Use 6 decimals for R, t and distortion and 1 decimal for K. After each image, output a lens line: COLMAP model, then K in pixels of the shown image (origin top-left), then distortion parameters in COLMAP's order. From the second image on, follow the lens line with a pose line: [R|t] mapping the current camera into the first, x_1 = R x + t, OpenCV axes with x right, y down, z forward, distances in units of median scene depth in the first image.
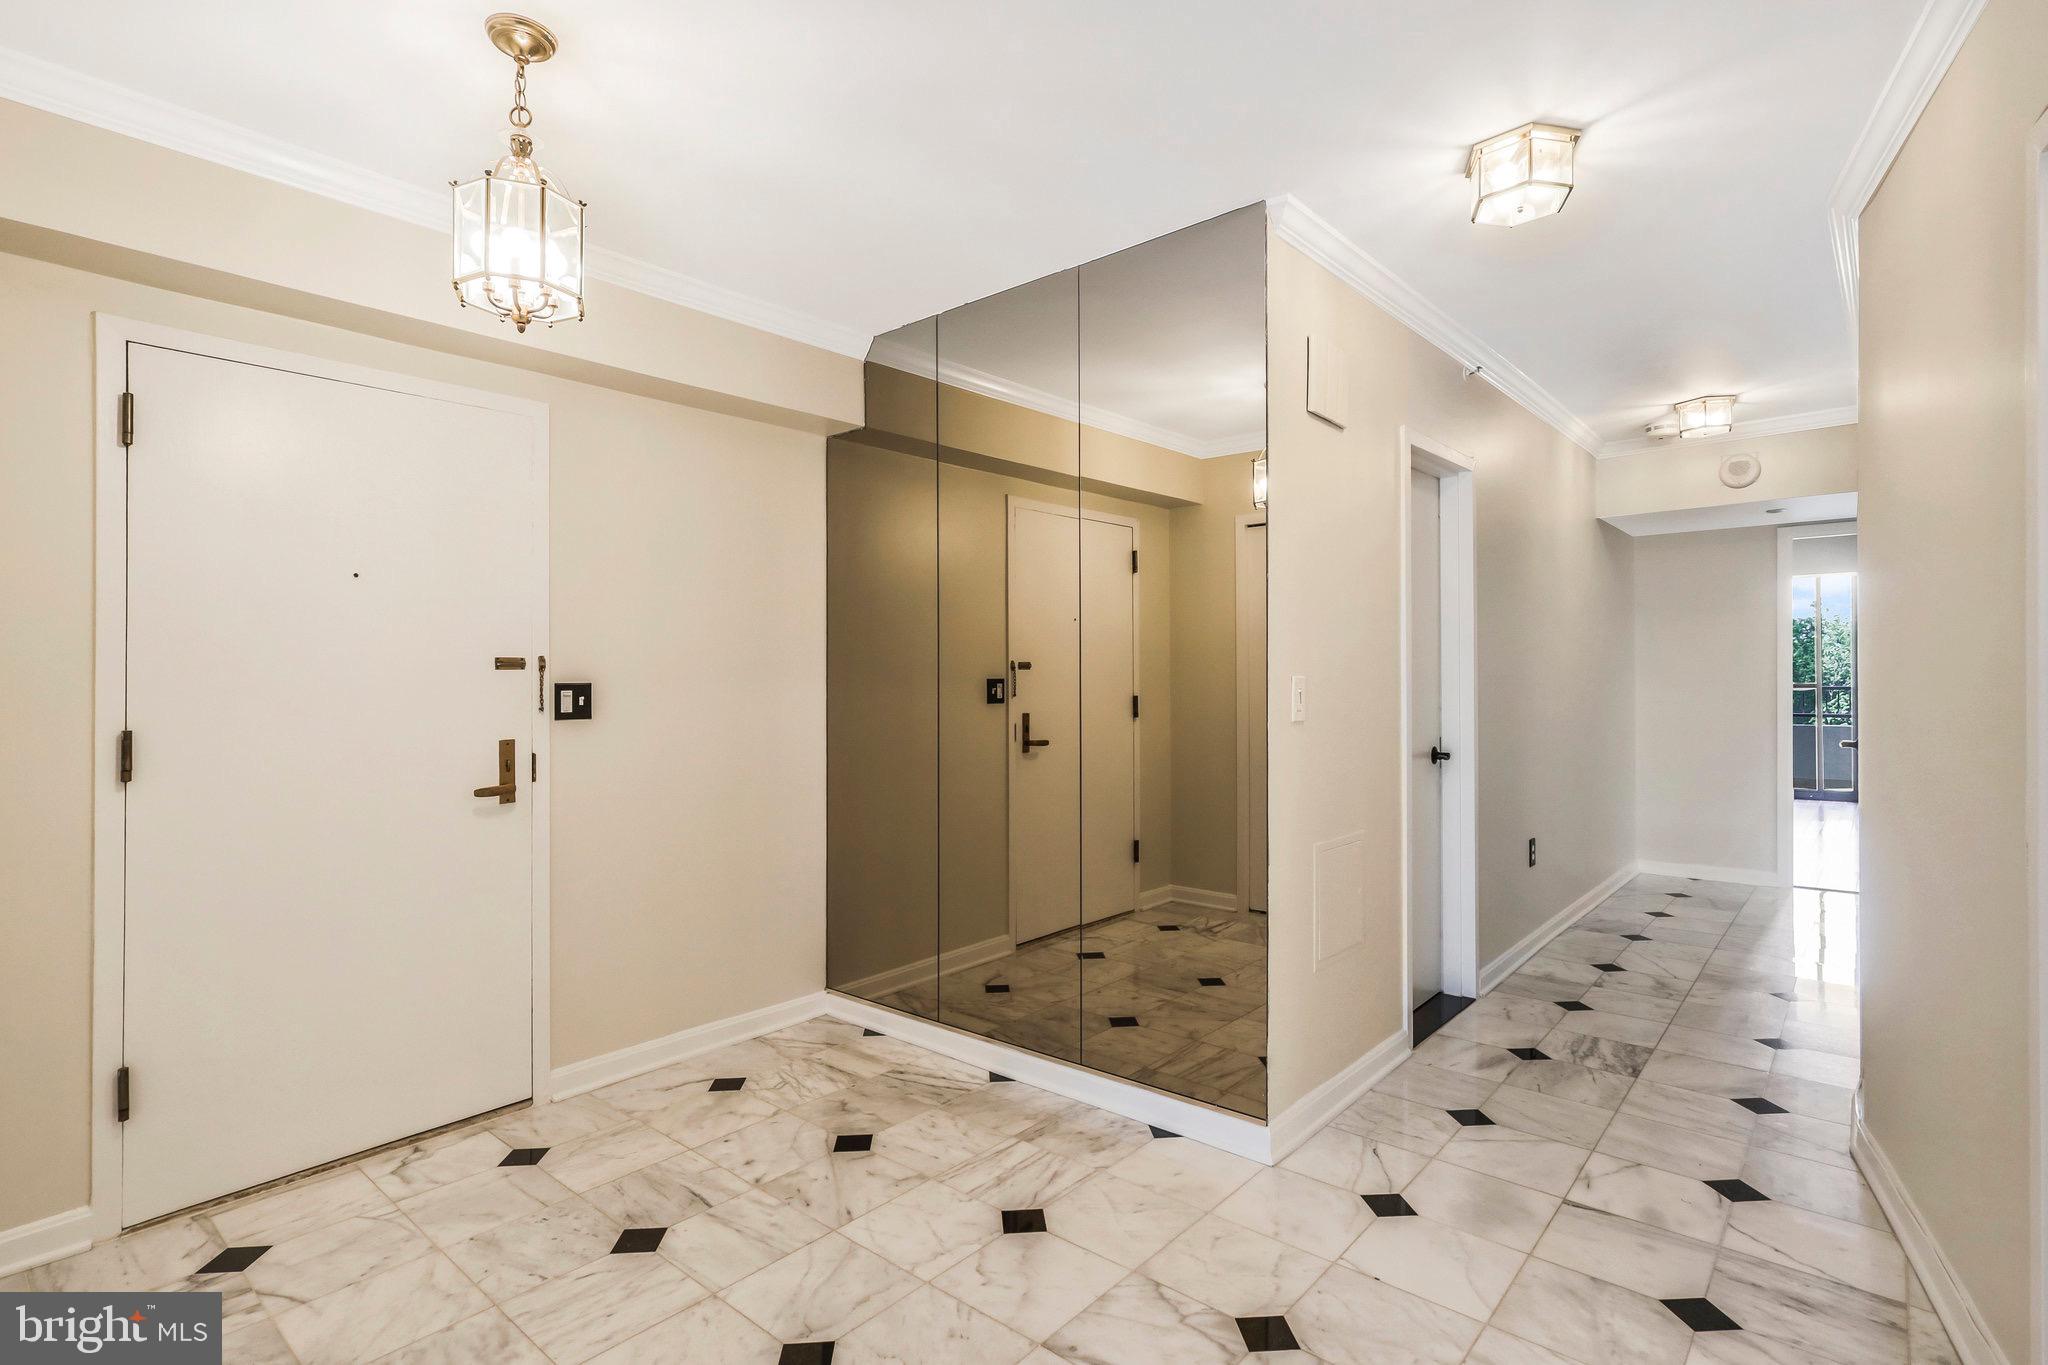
lens RADIAL K [[980.6, 0, 1012.0], [0, 980.6, 677.9], [0, 0, 1]] dist [-0.002177, 0.001810]
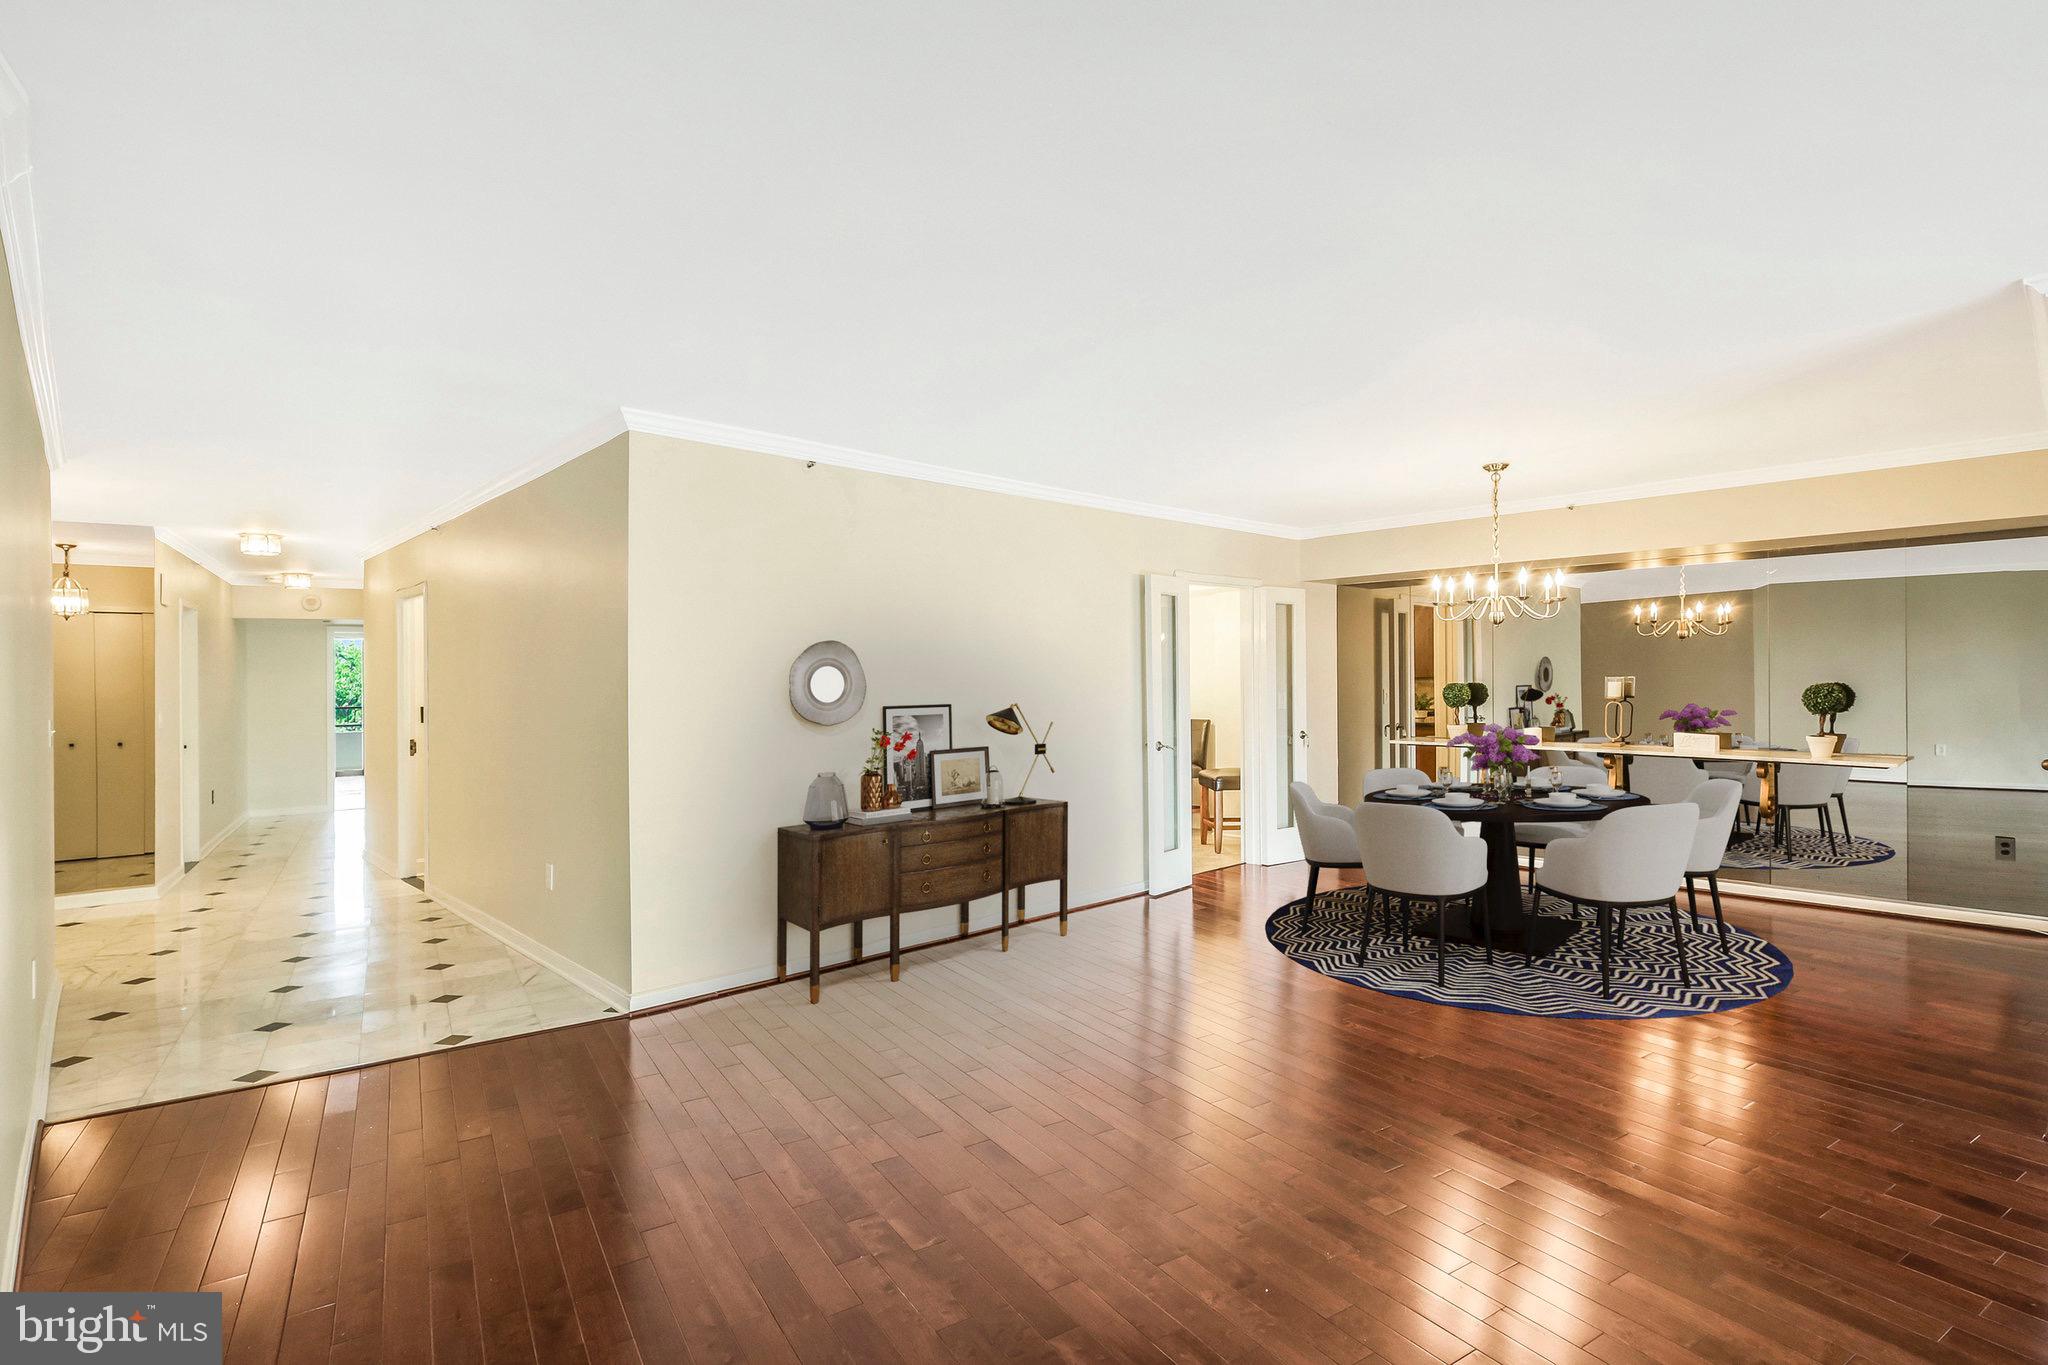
lens RADIAL K [[980.6, 0, 1019.9], [0, 980.6, 687.0], [0, 0, 1]] dist [-0.002177, 0.001810]
pose [[0.269622, 0.005037, 0.962953, -0.758743], [0.004308, 0.999970, -0.006437, -0.018277], [-0.962956, 0.005884, 0.269593, -0.891368]]
